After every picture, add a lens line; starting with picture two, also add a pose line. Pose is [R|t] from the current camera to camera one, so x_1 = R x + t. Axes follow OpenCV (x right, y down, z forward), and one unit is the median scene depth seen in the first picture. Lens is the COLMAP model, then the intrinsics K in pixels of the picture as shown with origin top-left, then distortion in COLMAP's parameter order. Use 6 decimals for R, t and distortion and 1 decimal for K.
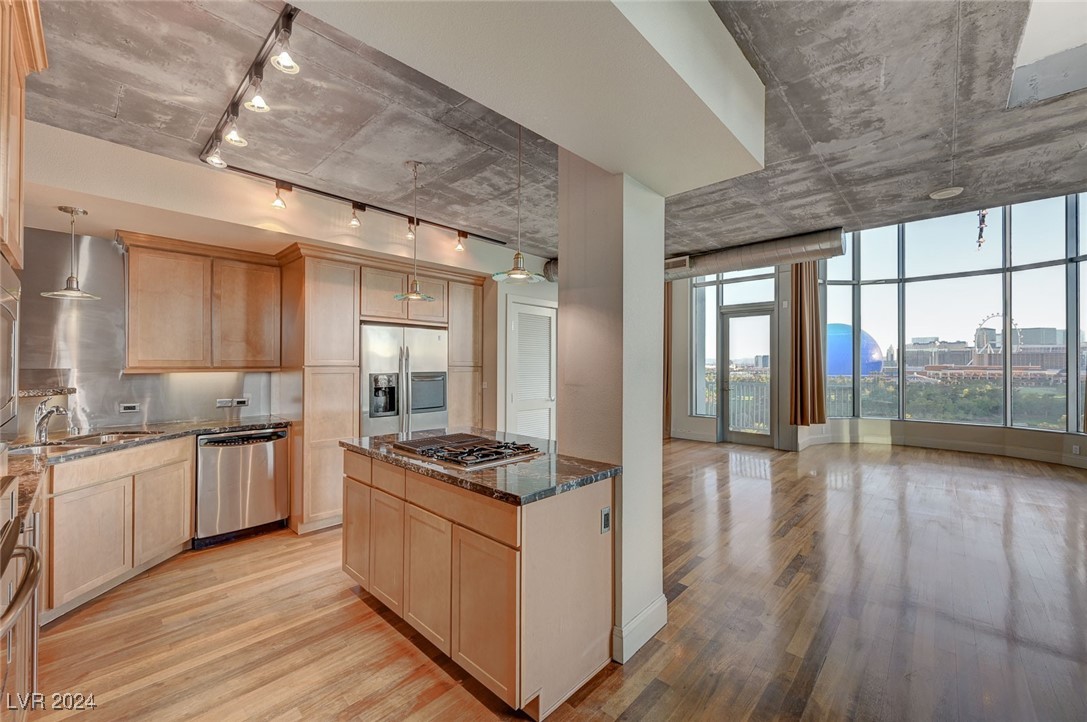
lens RADIAL K [[426.0, 0, 546.1], [0, 426.0, 361.3], [0, 0, 1]] dist [0.000301, 0.000223]
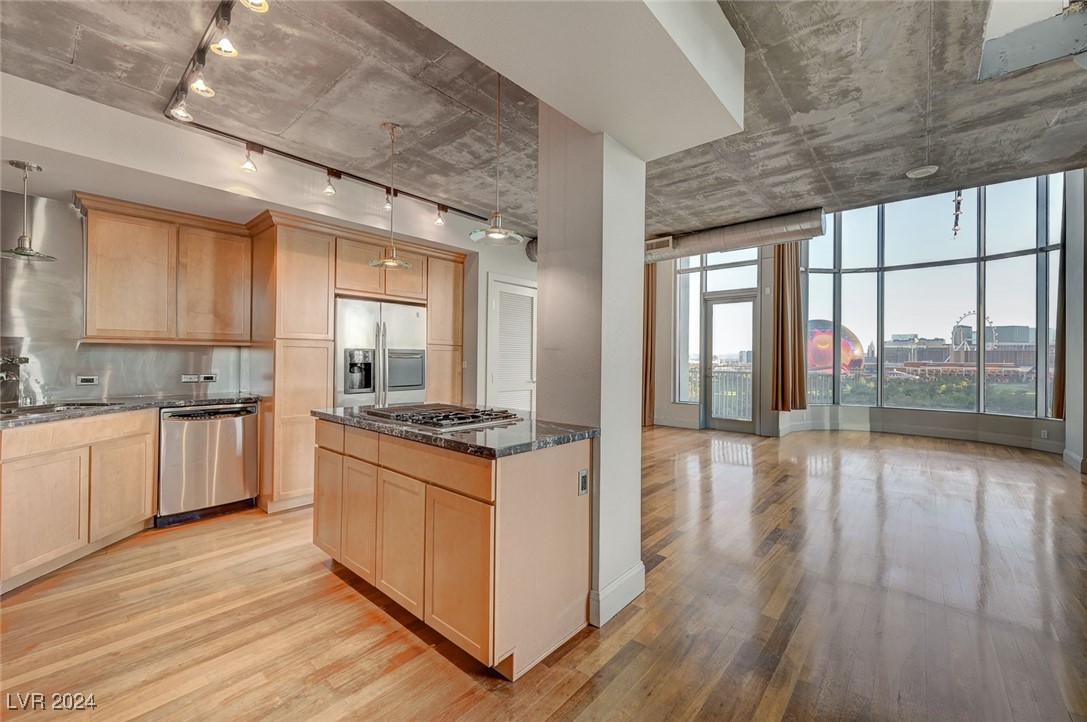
lens RADIAL K [[433.2, 0, 545.4], [0, 433.2, 355.2], [0, 0, 1]] dist [-0.000220, 0.000475]
pose [[0.999373, 0.006979, 0.034724, 0.009399], [-0.006986, 0.999976, 0.000087, 0.048960], [-0.034723, -0.000330, 0.999397, -0.000808]]
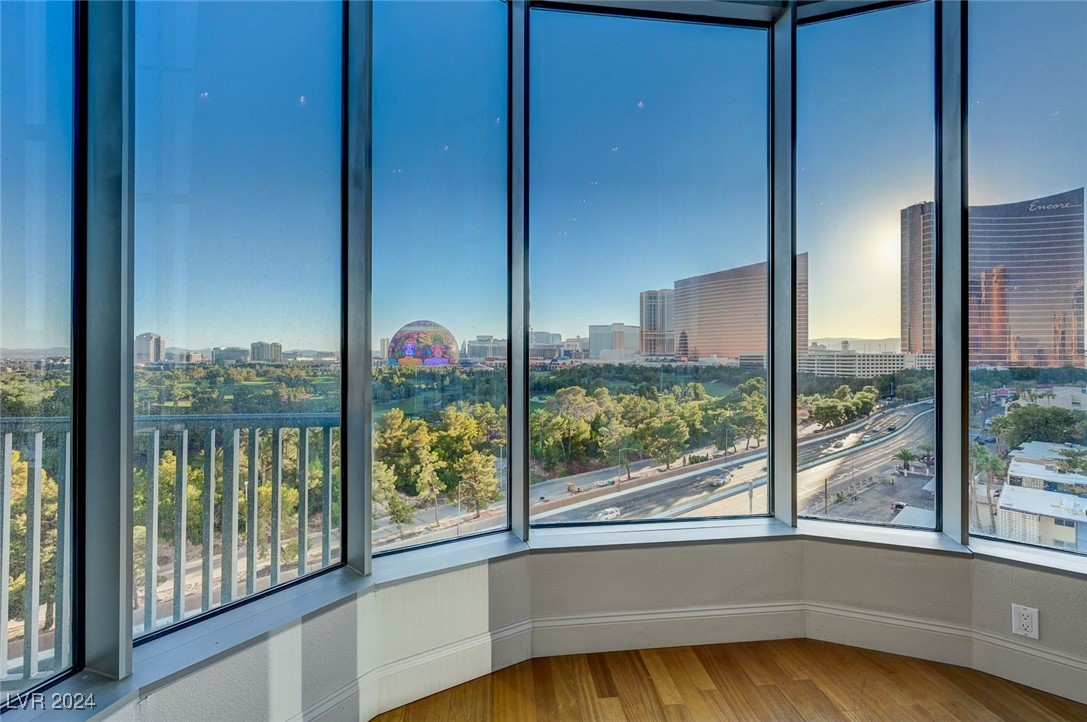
lens RADIAL K [[433.2, 0, 545.4], [0, 433.2, 355.2], [0, 0, 1]] dist [-0.000220, 0.000475]
pose [[0.647764, 0.001397, 0.761840, 1.595541], [-0.004911, 0.999985, 0.002342, 0.081028], [-0.761825, -0.005258, 0.647761, 1.992998]]
